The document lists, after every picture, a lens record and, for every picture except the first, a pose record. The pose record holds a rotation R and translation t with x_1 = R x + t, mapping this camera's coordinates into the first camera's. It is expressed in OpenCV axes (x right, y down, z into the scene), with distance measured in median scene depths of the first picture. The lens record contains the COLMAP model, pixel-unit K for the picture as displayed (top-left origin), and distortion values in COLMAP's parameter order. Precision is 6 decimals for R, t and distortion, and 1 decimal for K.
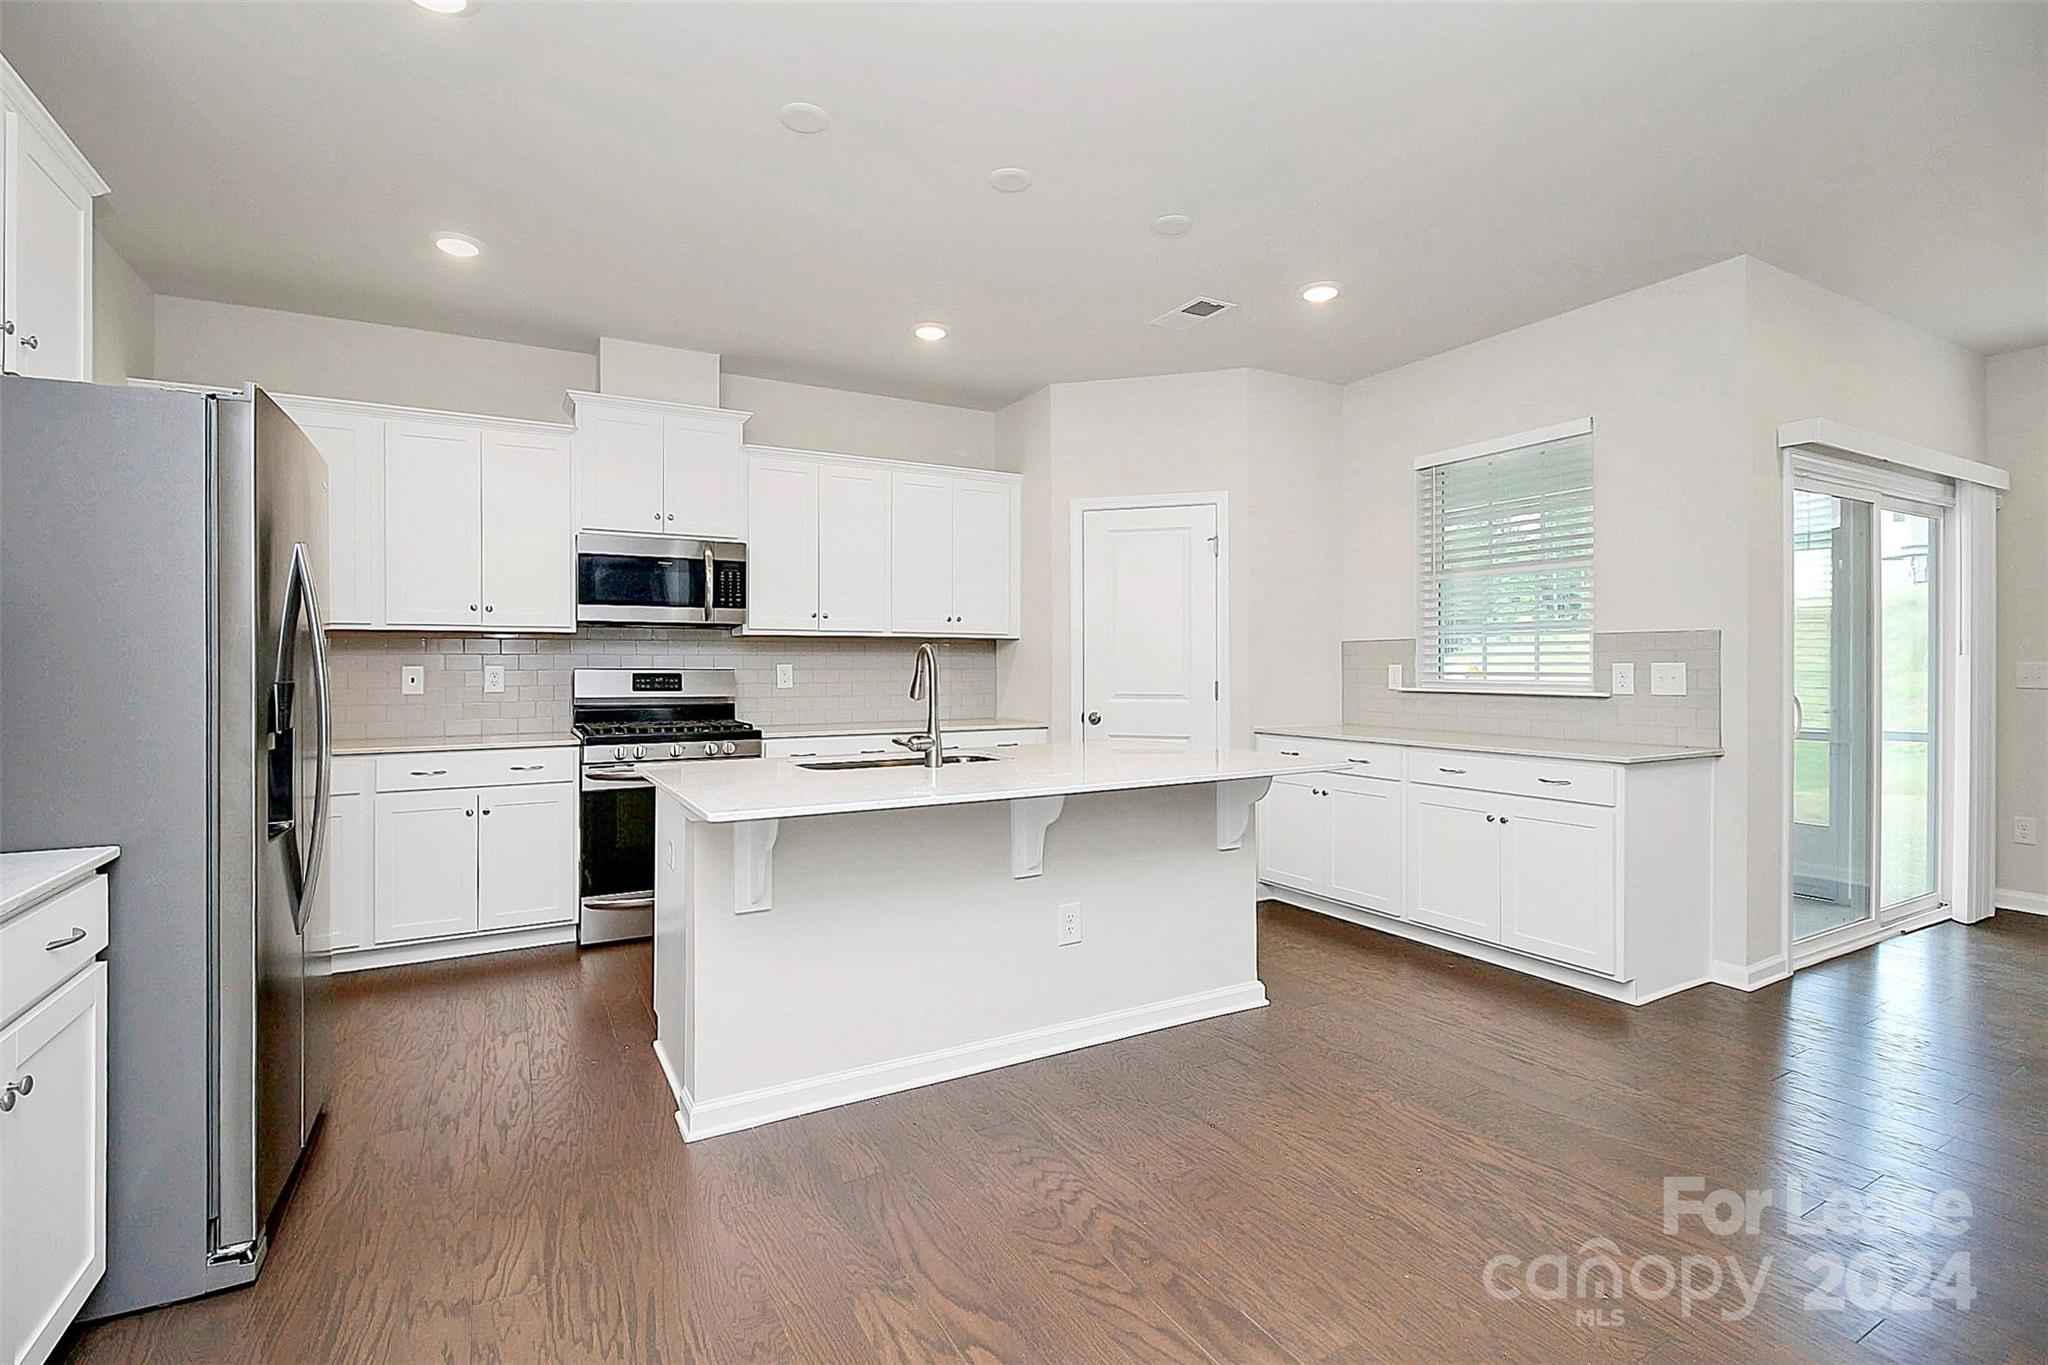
lens RADIAL K [[963.0, 0, 1025.9], [0, 963.0, 670.4], [0, 0, 1]] dist [0.007014, 0.000112]
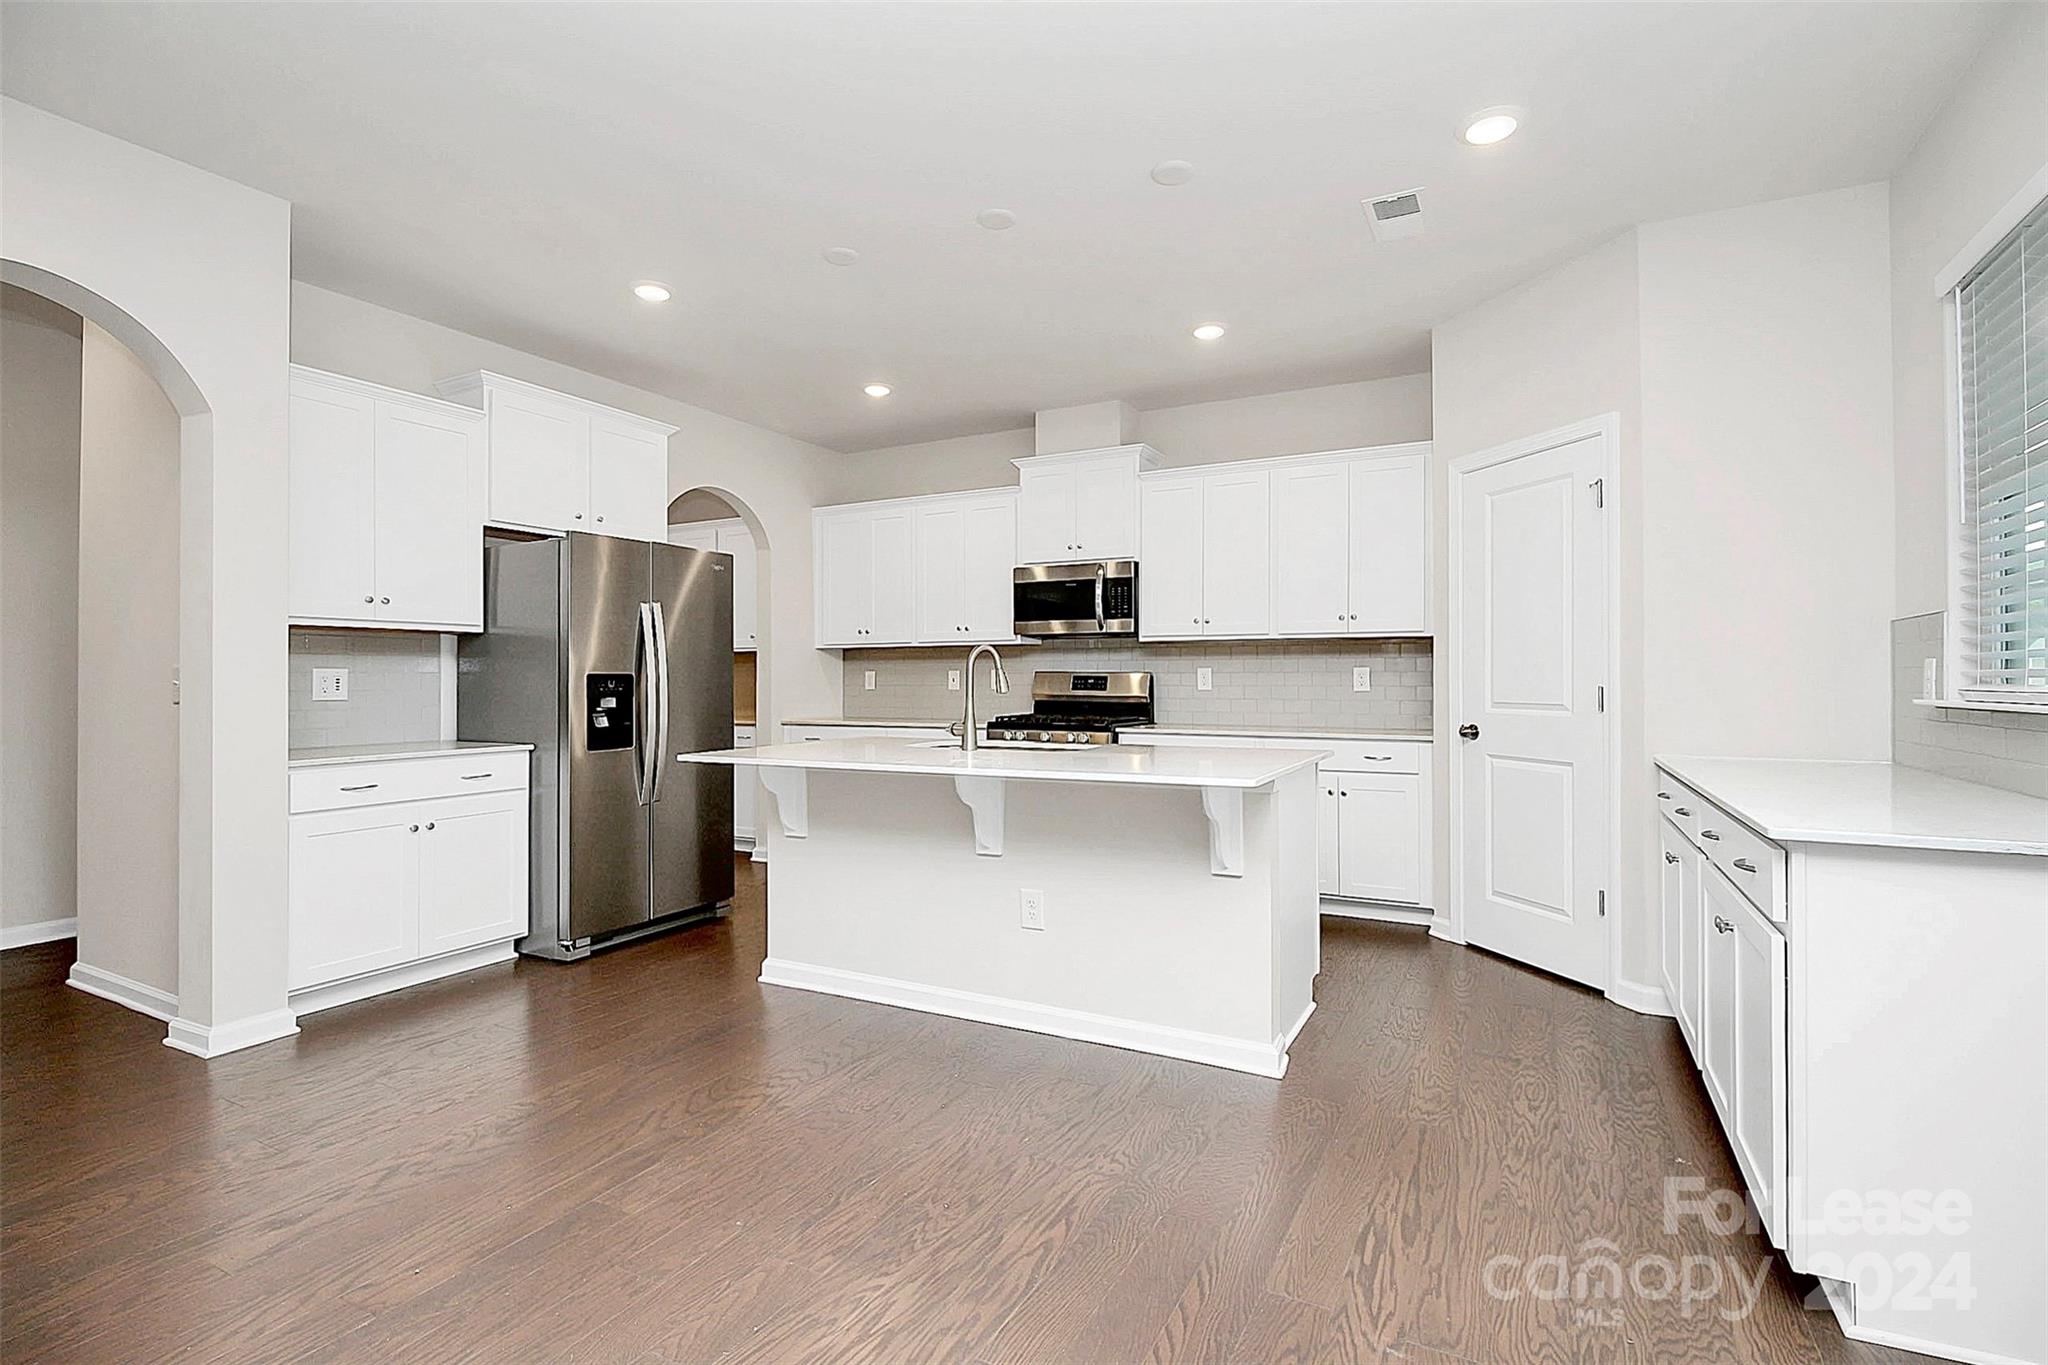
lens RADIAL K [[963.0, 0, 1020.3], [0, 963.0, 680.6], [0, 0, 1]] dist [0.007014, 0.000112]
pose [[0.539791, 0.000595, -0.841799, 0.598729], [-0.003517, 0.999993, -0.001548, 0.011617], [0.841792, 0.003796, 0.539789, 0.279922]]
